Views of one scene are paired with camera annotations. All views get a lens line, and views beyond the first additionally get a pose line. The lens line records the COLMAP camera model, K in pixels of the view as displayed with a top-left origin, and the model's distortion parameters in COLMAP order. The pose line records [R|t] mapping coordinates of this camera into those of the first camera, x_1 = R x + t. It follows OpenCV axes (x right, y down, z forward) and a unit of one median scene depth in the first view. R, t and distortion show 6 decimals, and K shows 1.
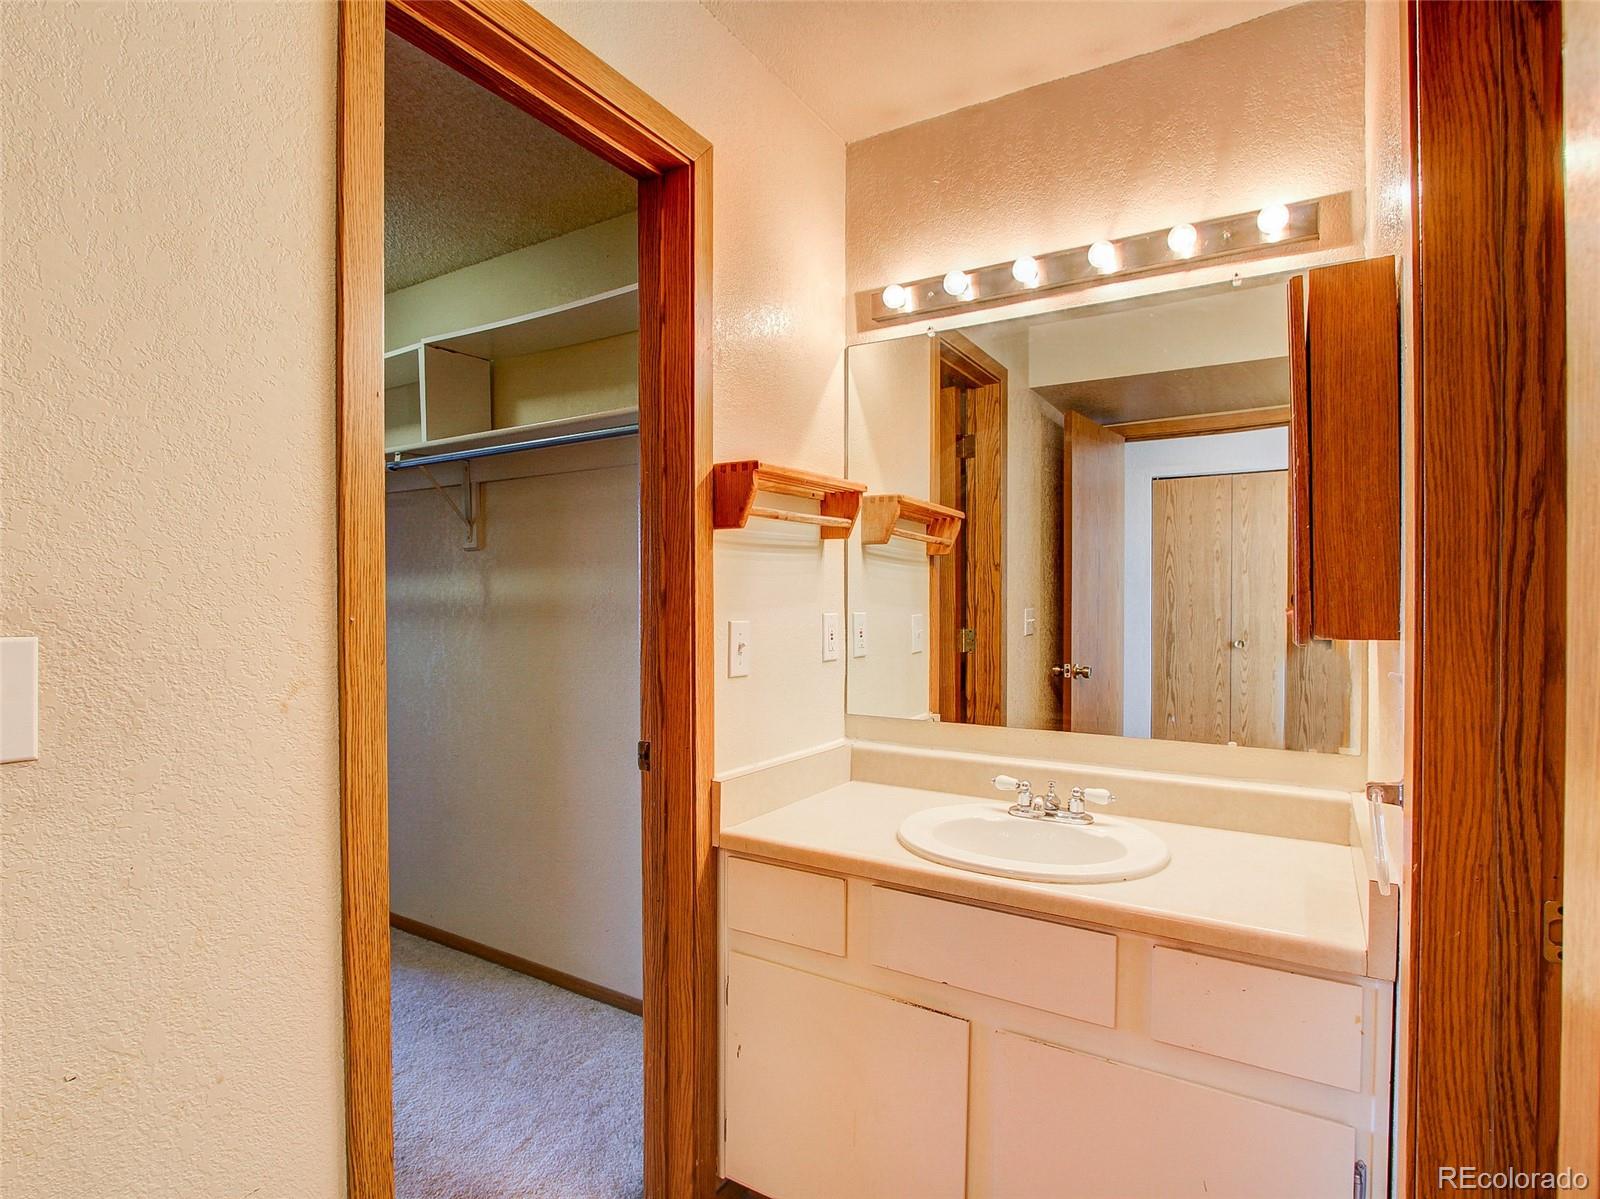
lens RADIAL K [[815.0, 0, 866.7], [0, 815.0, 605.2], [0, 0, 1]] dist [-0.023389, 0.004951]
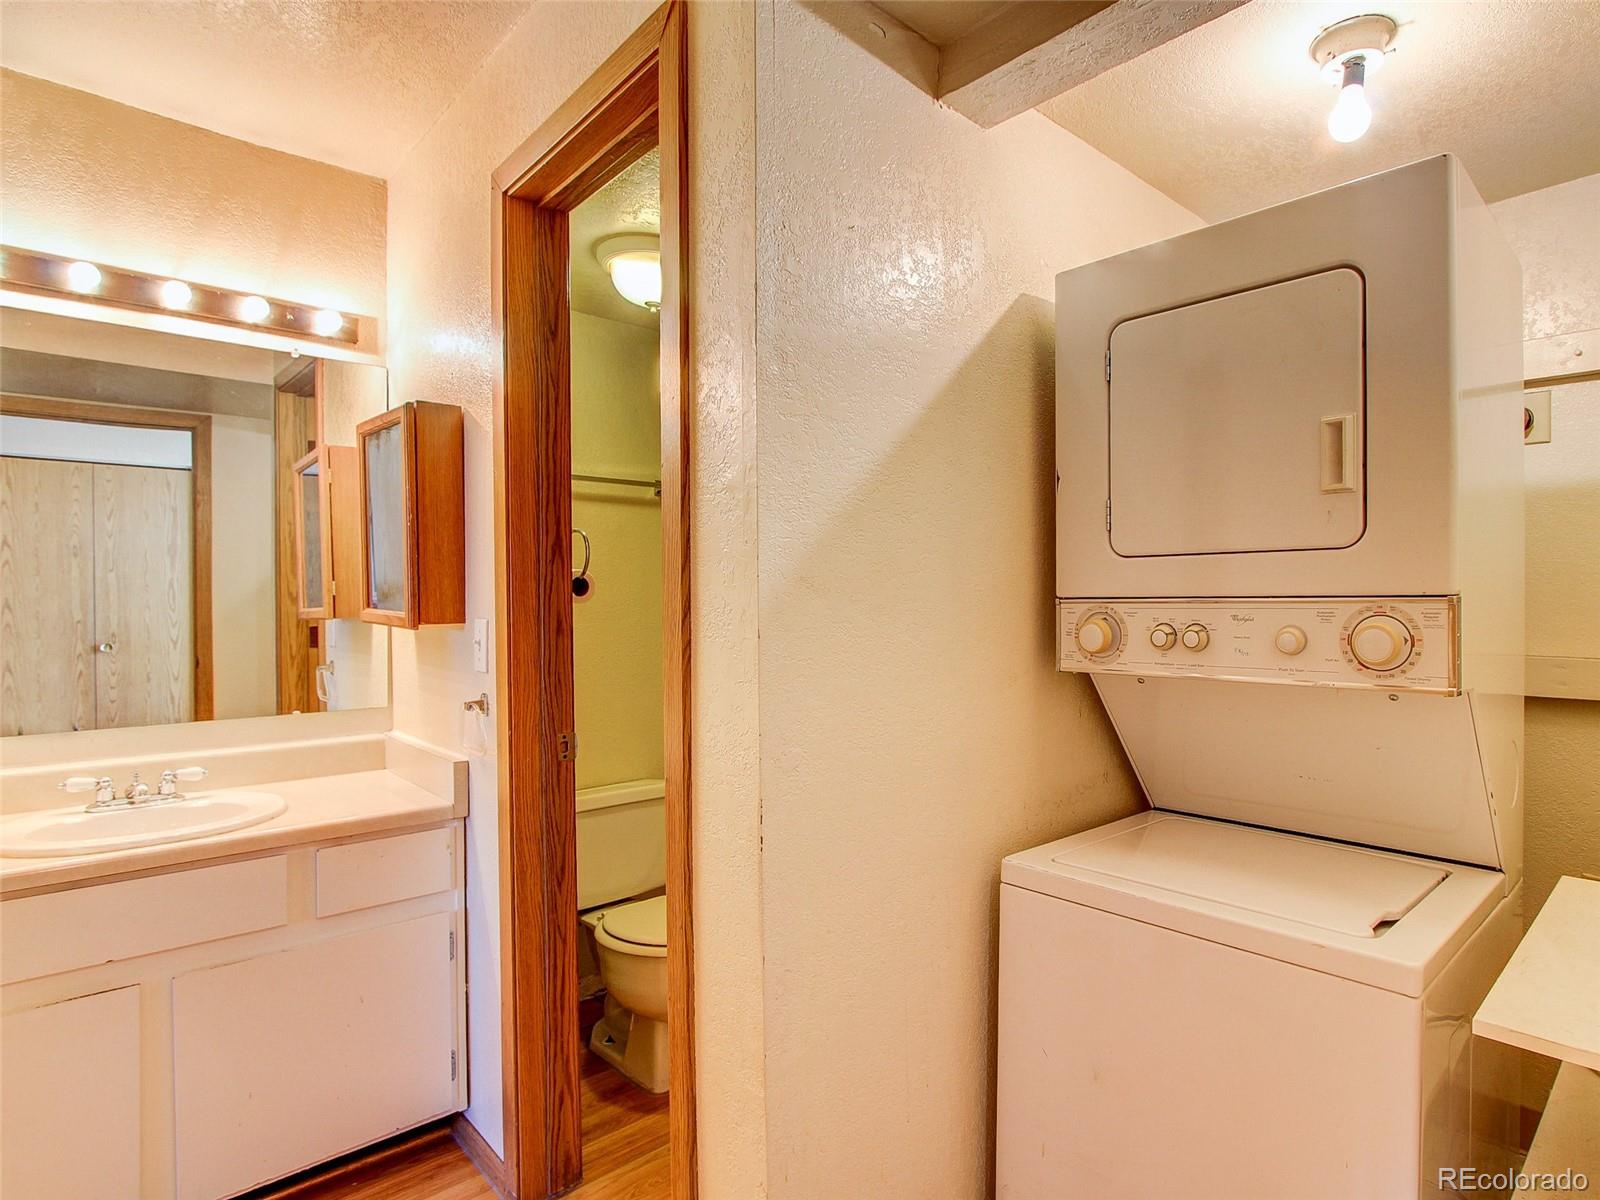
lens RADIAL K [[815.0, 0, 809.4], [0, 815.0, 602.7], [0, 0, 1]] dist [-0.023389, 0.004951]
pose [[0.317737, -0.010132, 0.948125, -0.505917], [0.010822, 0.999917, 0.007059, -0.004090], [-0.948117, 0.008018, 0.317820, -0.183068]]
